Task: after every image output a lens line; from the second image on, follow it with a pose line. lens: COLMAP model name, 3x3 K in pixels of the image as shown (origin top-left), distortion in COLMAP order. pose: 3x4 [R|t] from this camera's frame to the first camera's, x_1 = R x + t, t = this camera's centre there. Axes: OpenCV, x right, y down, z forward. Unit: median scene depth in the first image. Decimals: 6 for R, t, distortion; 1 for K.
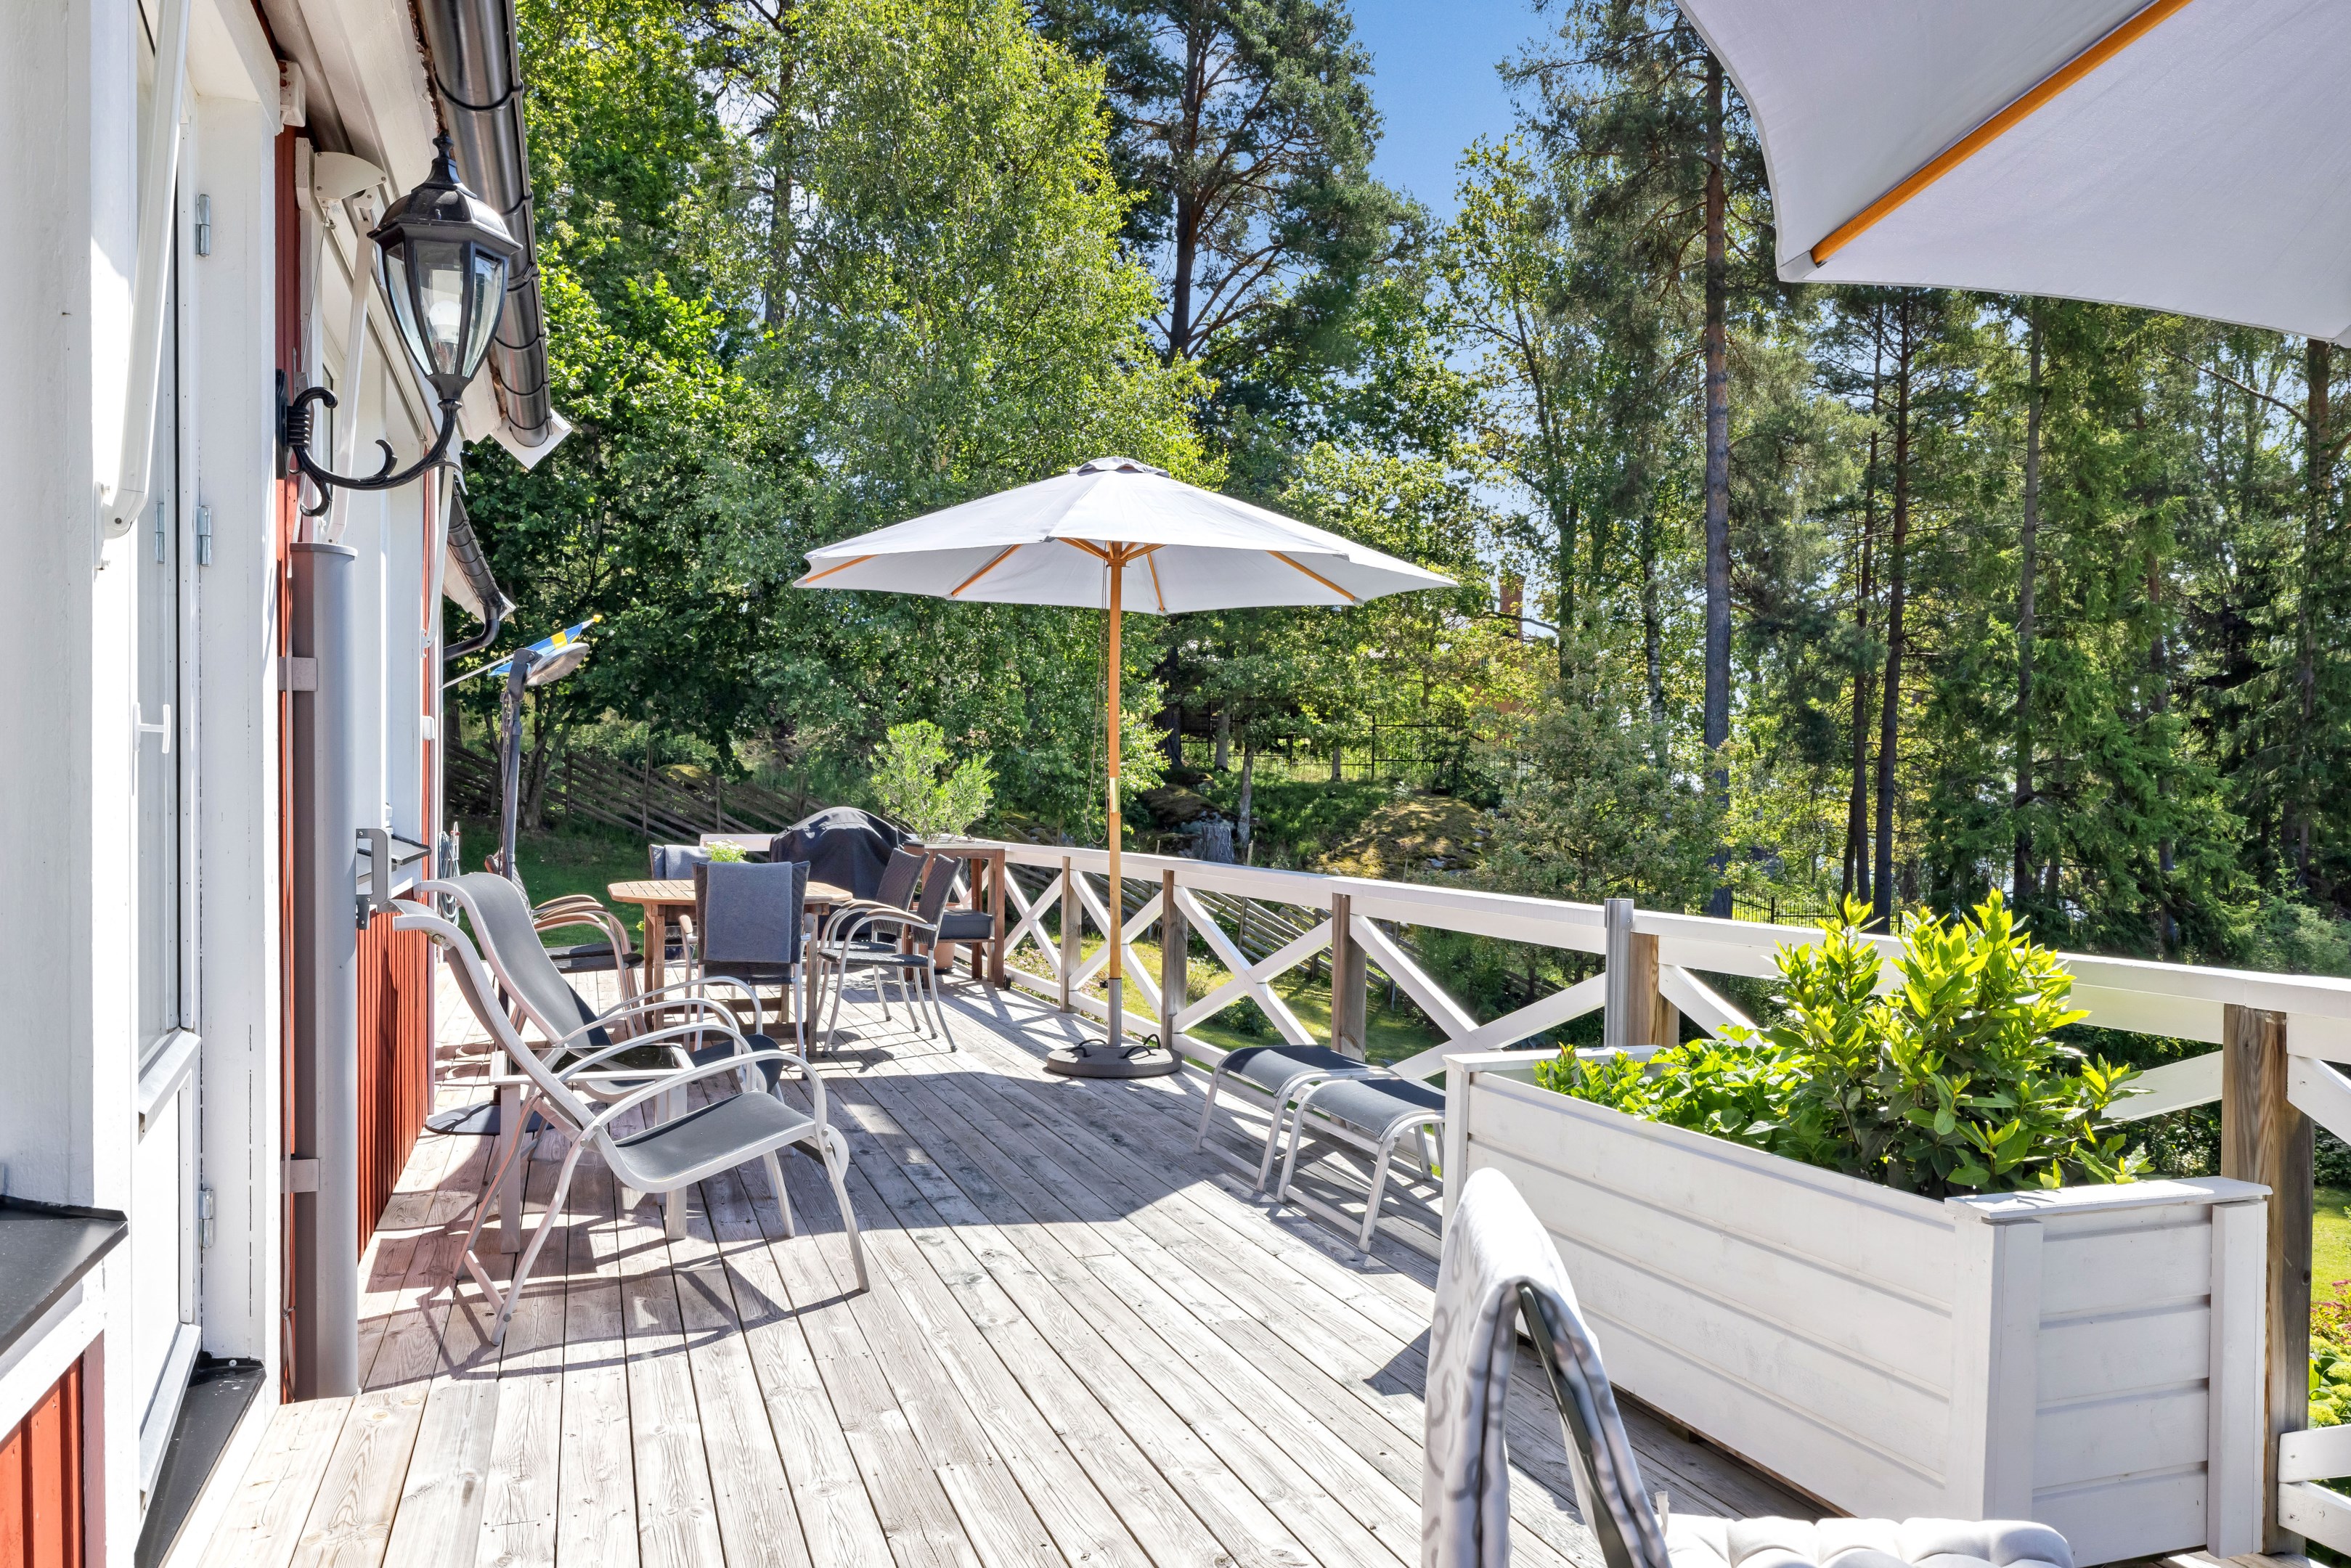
lens RADIAL K [[1768.1, 0, 1173.3], [0, 1768.1, 861.1], [0, 0, 1]] dist [0.000307, 0.000042]
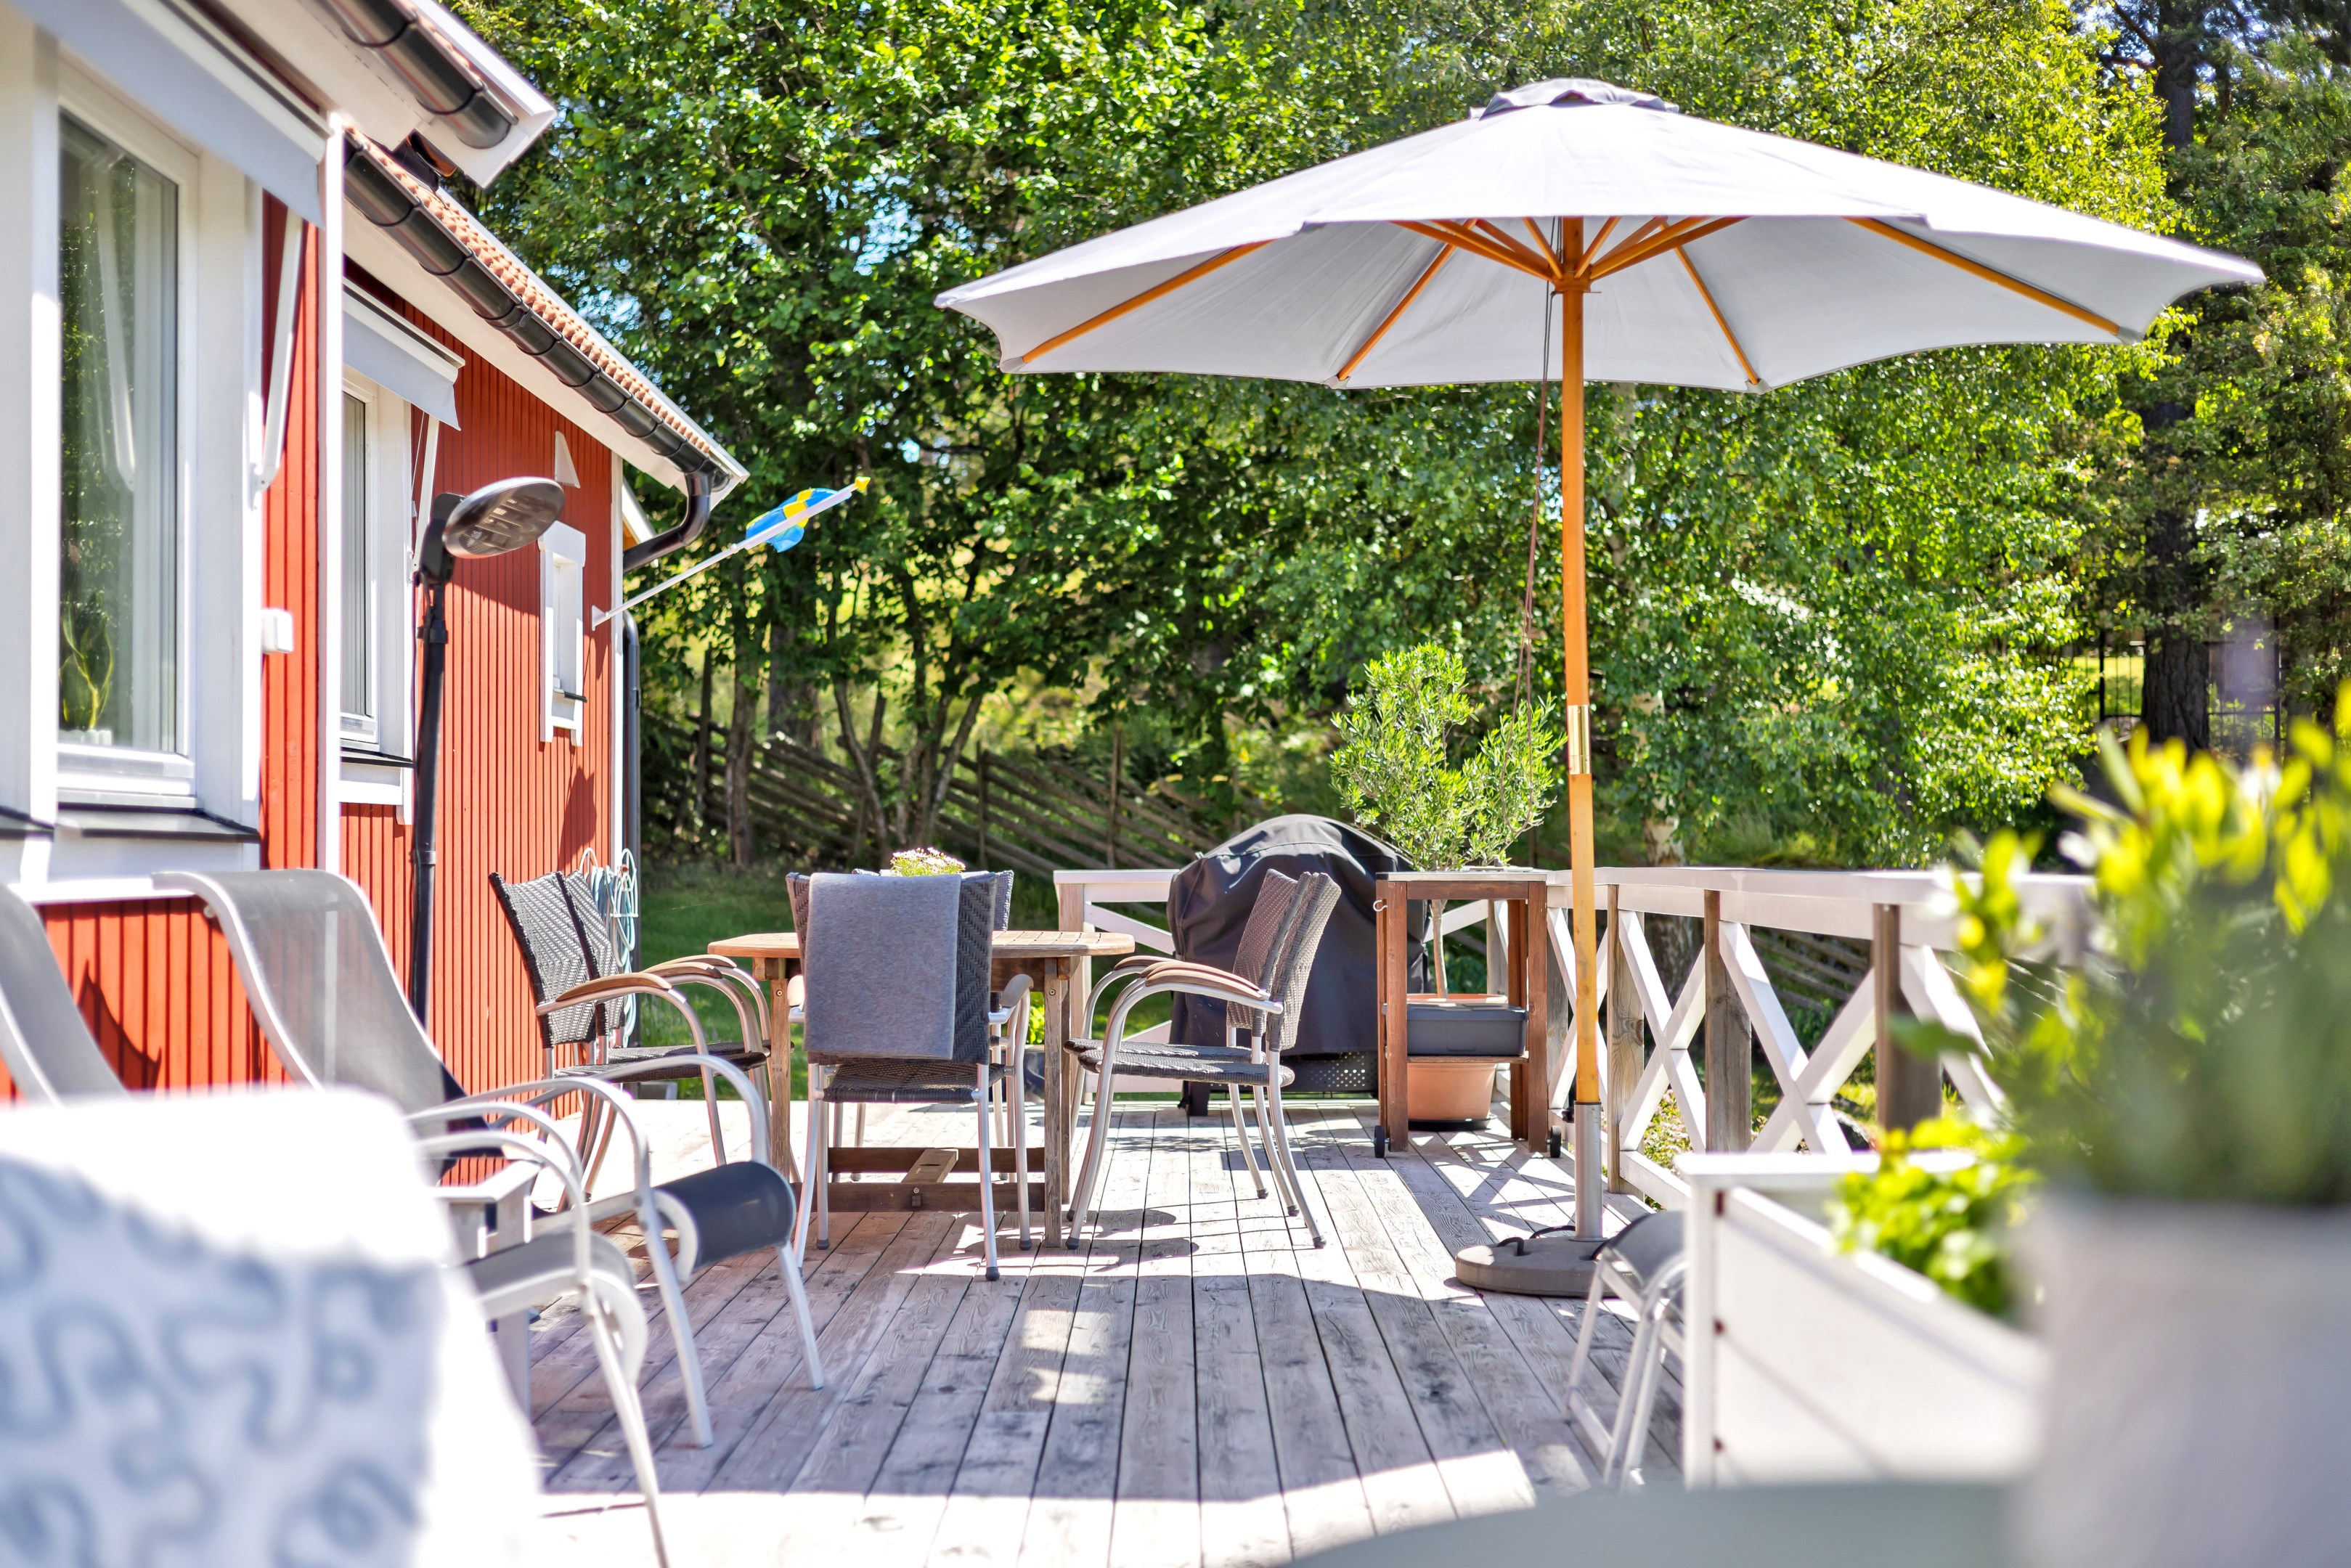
lens RADIAL K [[3398.5, 0, 1175.5], [0, 3398.5, 784.0], [0, 0, 1]] dist [-0.000809, 0.000687]
pose [[0.949346, -0.023493, -0.313353, 0.138566], [0.005647, 0.998316, -0.057737, 0.026782], [0.314182, 0.053043, 0.947880, 0.032584]]
